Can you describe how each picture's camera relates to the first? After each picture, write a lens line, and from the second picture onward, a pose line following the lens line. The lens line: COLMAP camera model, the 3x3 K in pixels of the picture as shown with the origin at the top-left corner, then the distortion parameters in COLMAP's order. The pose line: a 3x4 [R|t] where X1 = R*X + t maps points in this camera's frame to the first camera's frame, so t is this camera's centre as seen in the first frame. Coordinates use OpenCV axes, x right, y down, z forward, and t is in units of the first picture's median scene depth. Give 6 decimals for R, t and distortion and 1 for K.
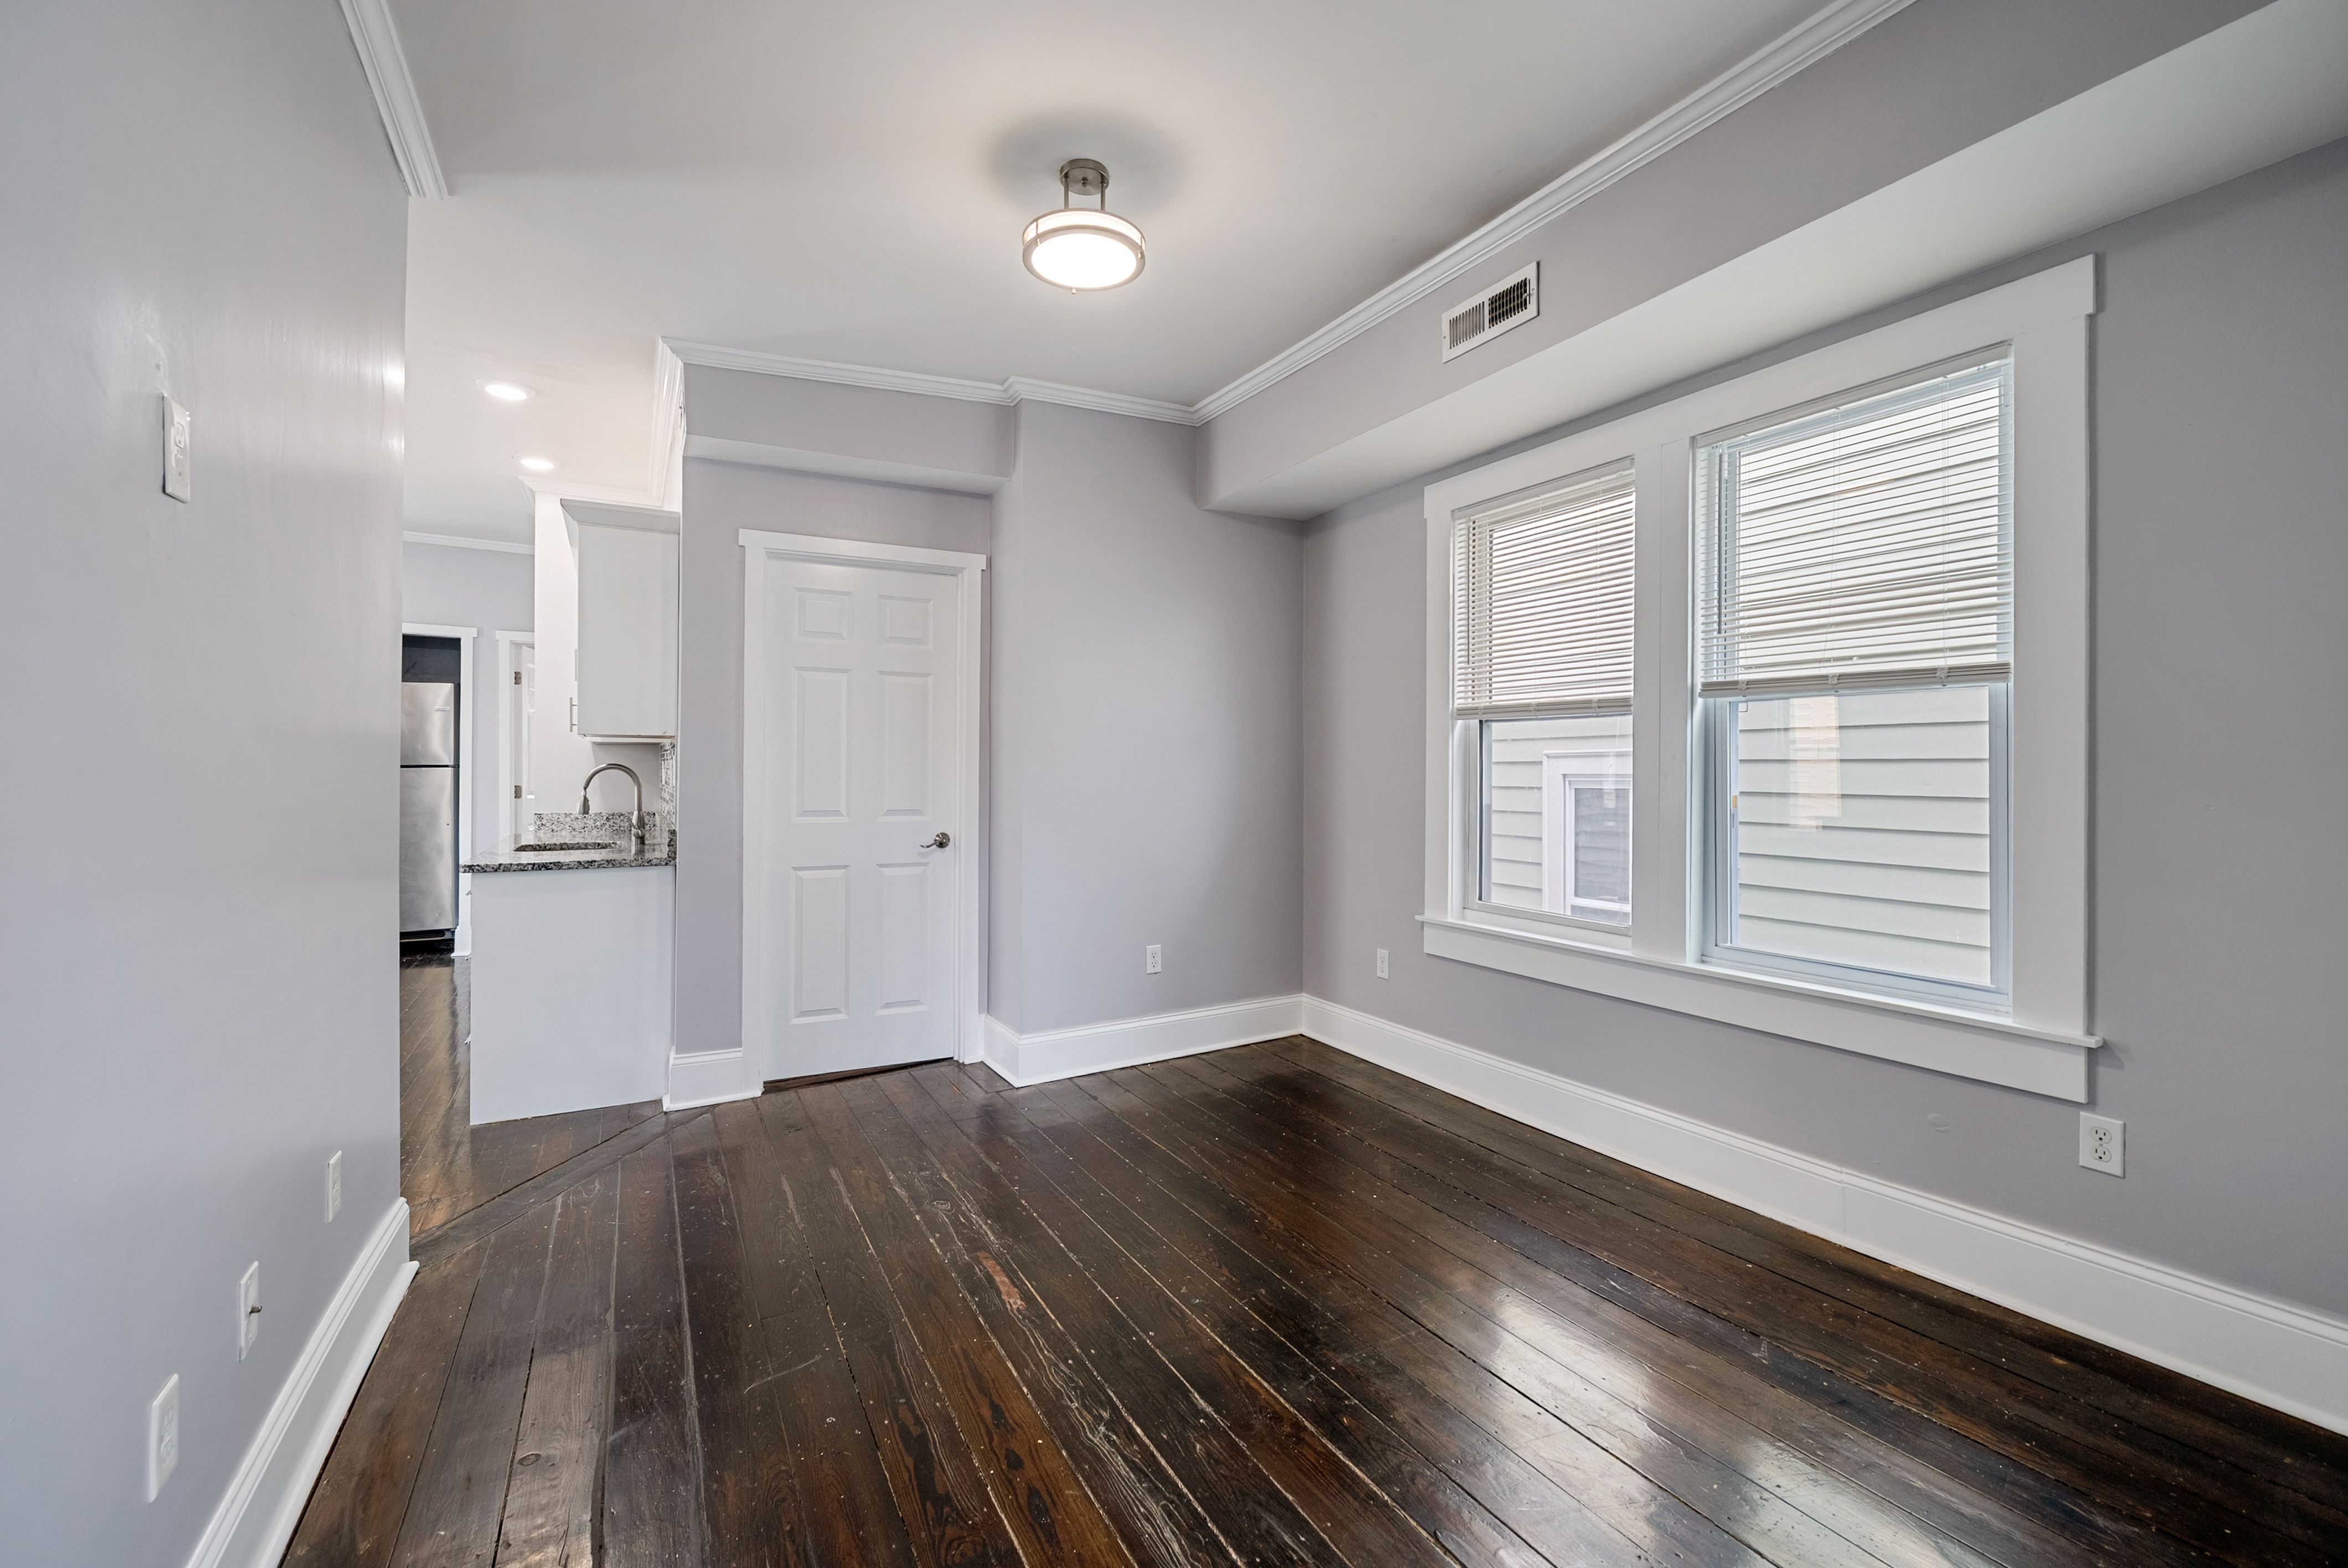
lens RADIAL K [[926.2, 0, 1134.4], [0, 926.2, 774.4], [0, 0, 1]] dist [0.000124, -0.000039]
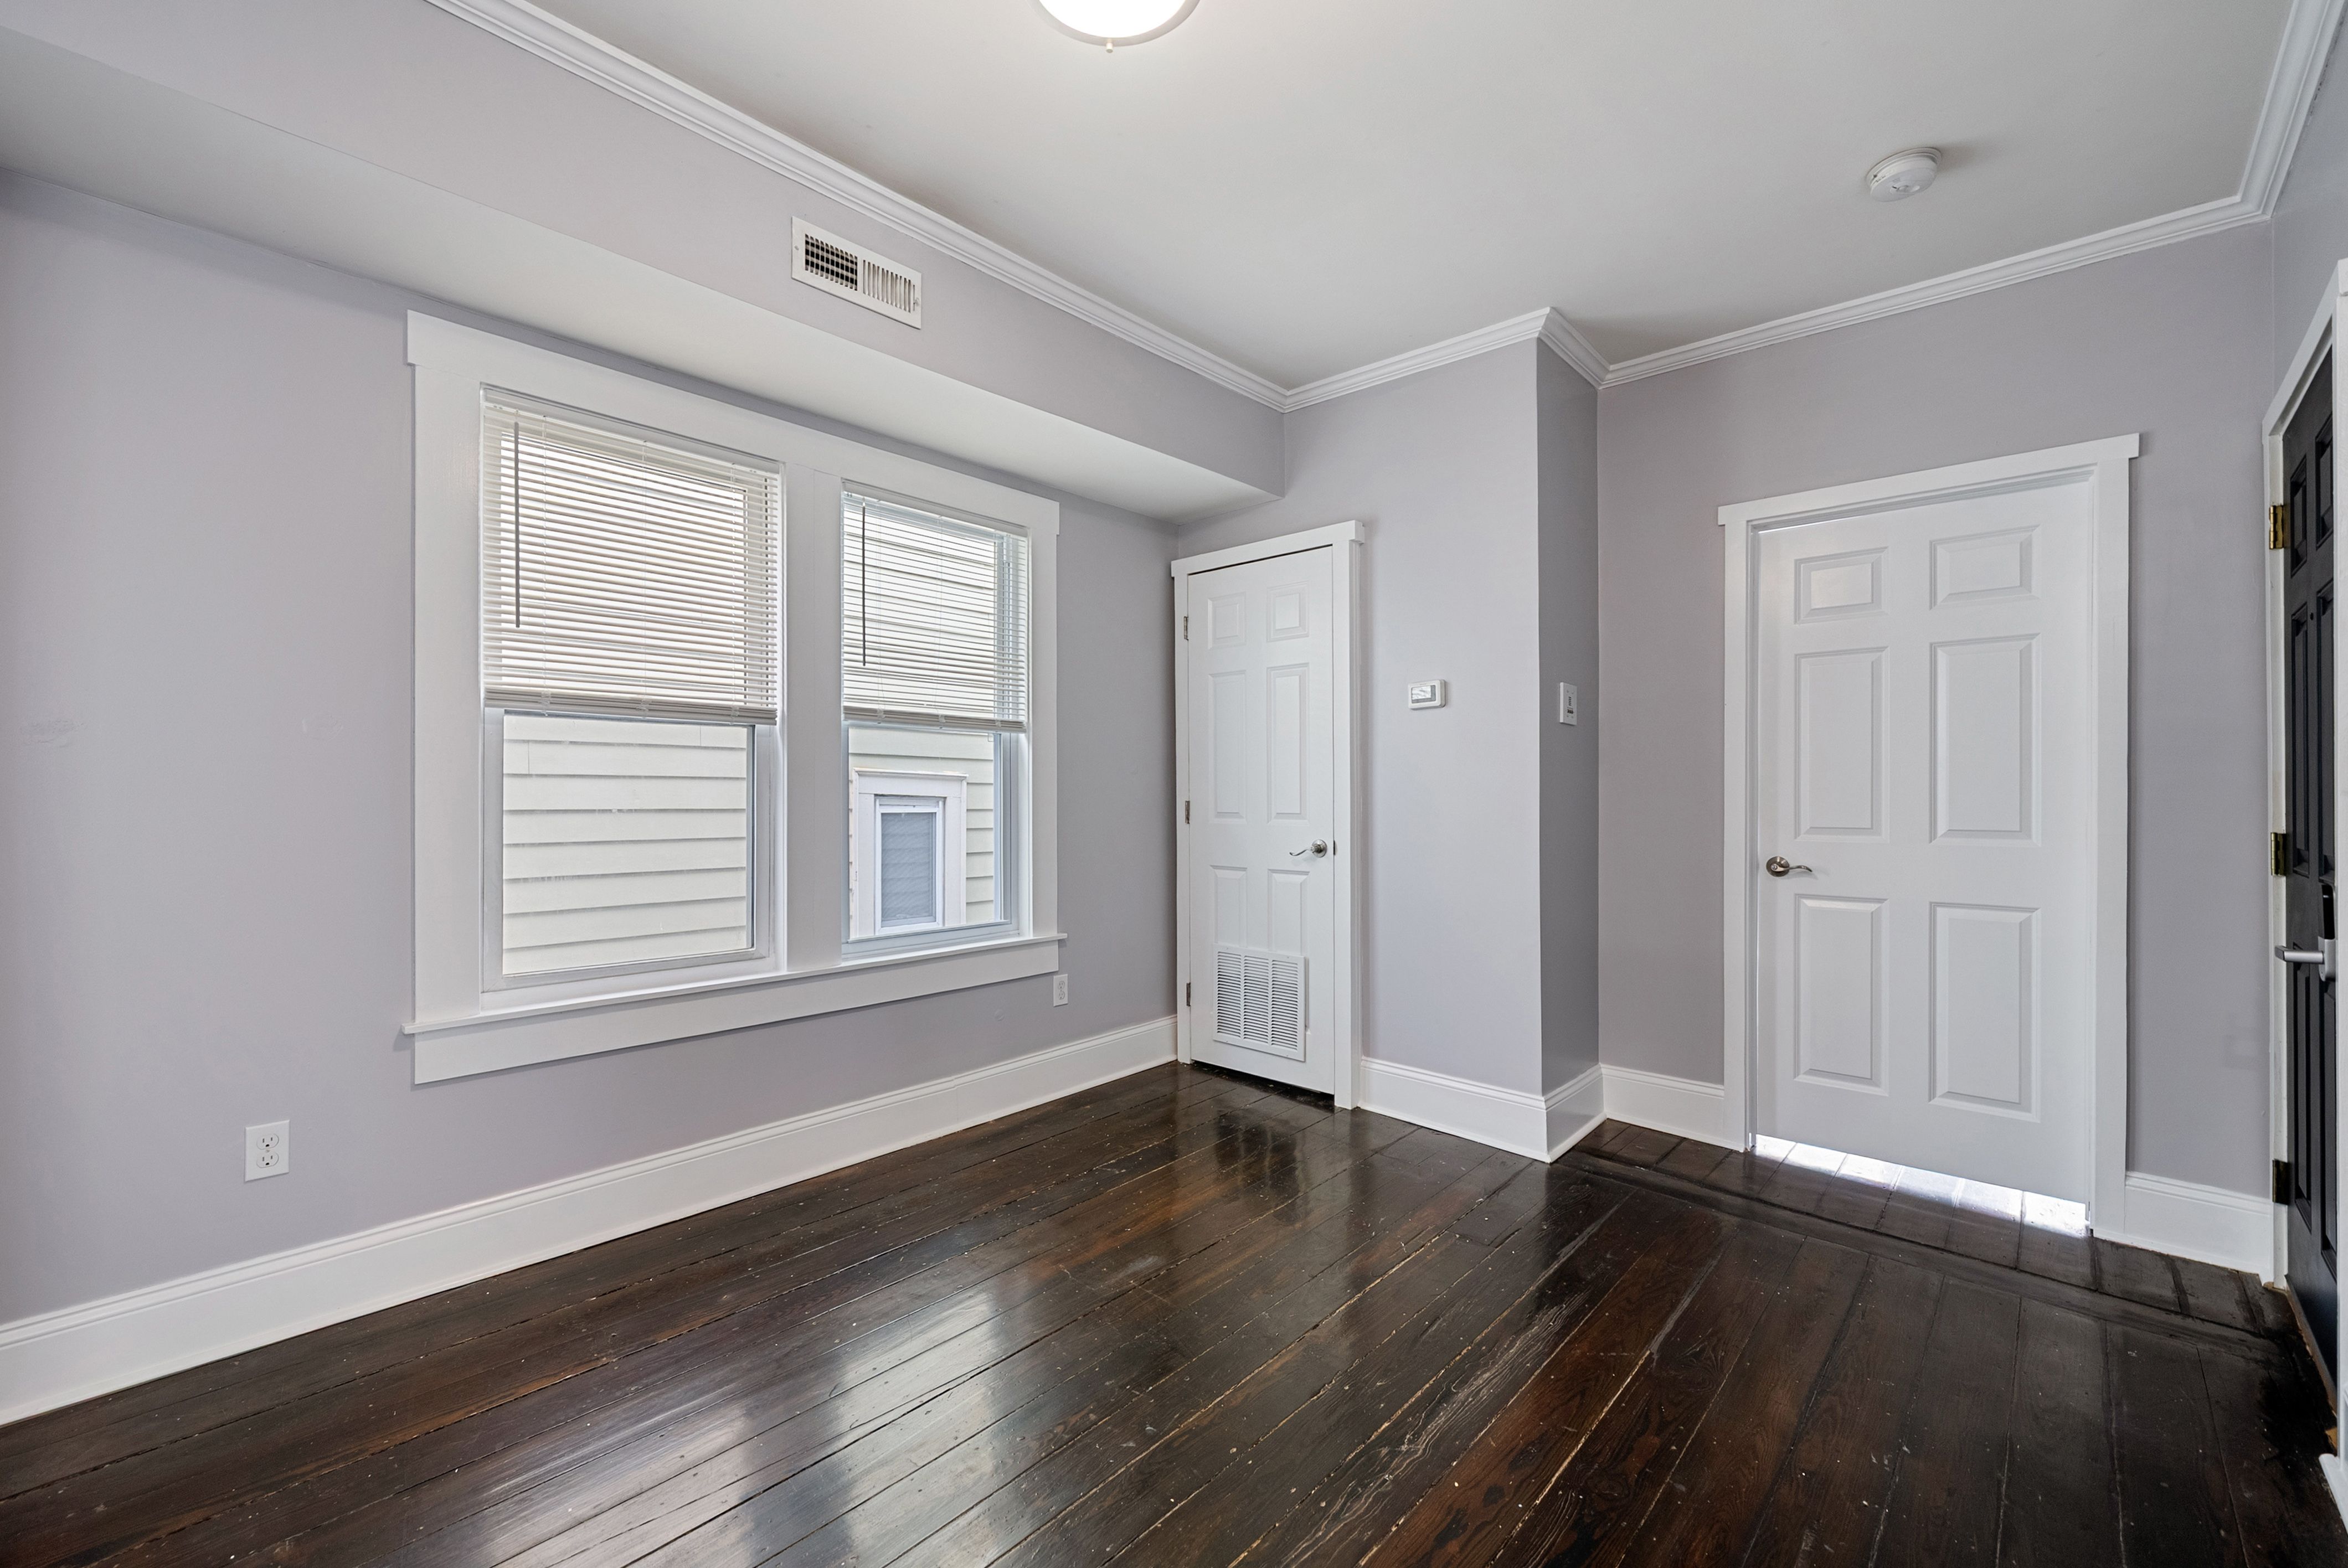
lens RADIAL K [[967.4, 0, 1162.2], [0, 967.4, 797.7], [0, 0, 1]] dist [-0.001649, 0.000018]
pose [[-0.312868, -0.007976, 0.949763, -0.750280], [0.000365, 0.999964, 0.008518, 0.001336], [-0.949797, 0.003012, -0.312854, 1.262856]]
